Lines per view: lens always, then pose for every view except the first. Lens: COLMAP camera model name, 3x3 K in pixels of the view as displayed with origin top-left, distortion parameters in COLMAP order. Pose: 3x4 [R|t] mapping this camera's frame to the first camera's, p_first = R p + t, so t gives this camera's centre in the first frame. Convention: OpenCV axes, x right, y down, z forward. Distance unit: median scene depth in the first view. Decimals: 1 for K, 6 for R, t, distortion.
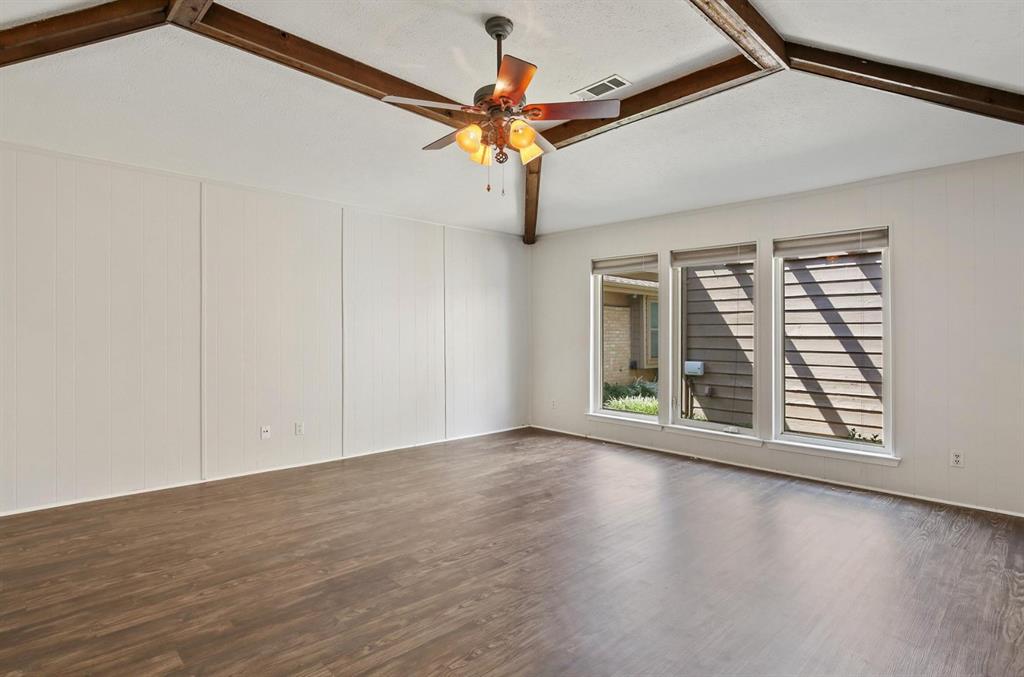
lens RADIAL K [[479.5, 0, 510.4], [0, 479.5, 330.7], [0, 0, 1]] dist [-0.001851, 0.000574]
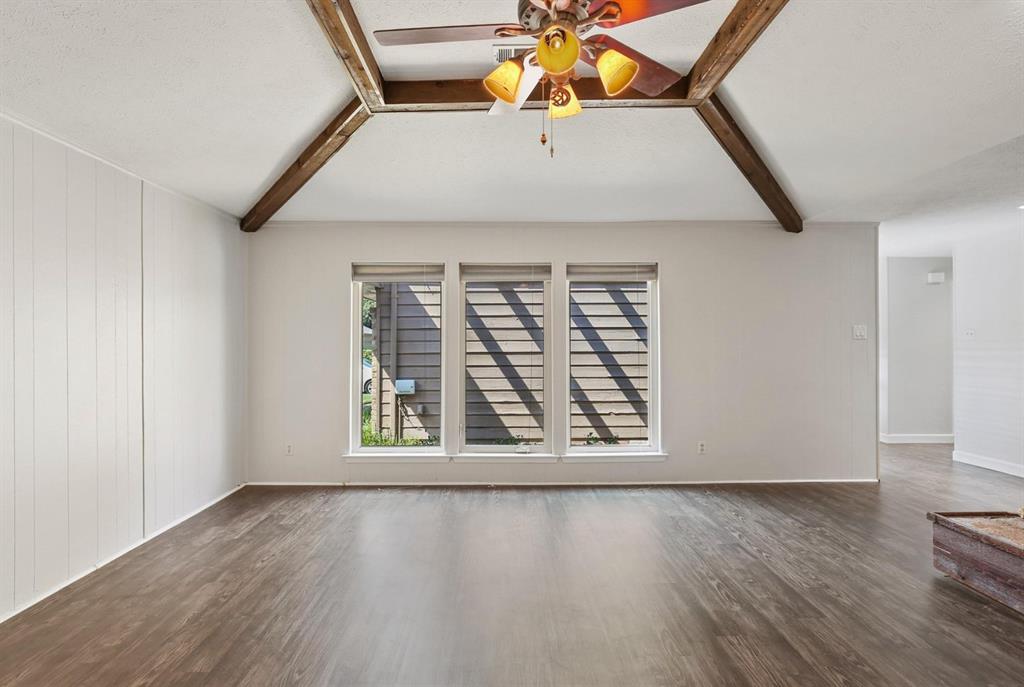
lens RADIAL K [[490.1, 0, 510.2], [0, 490.1, 339.2], [0, 0, 1]] dist [-0.003678, -0.000324]
pose [[0.722727, -0.001196, 0.691133, -0.226355], [0.007964, 0.999947, -0.006597, -0.014021], [-0.691088, 0.010272, 0.722698, 0.248048]]
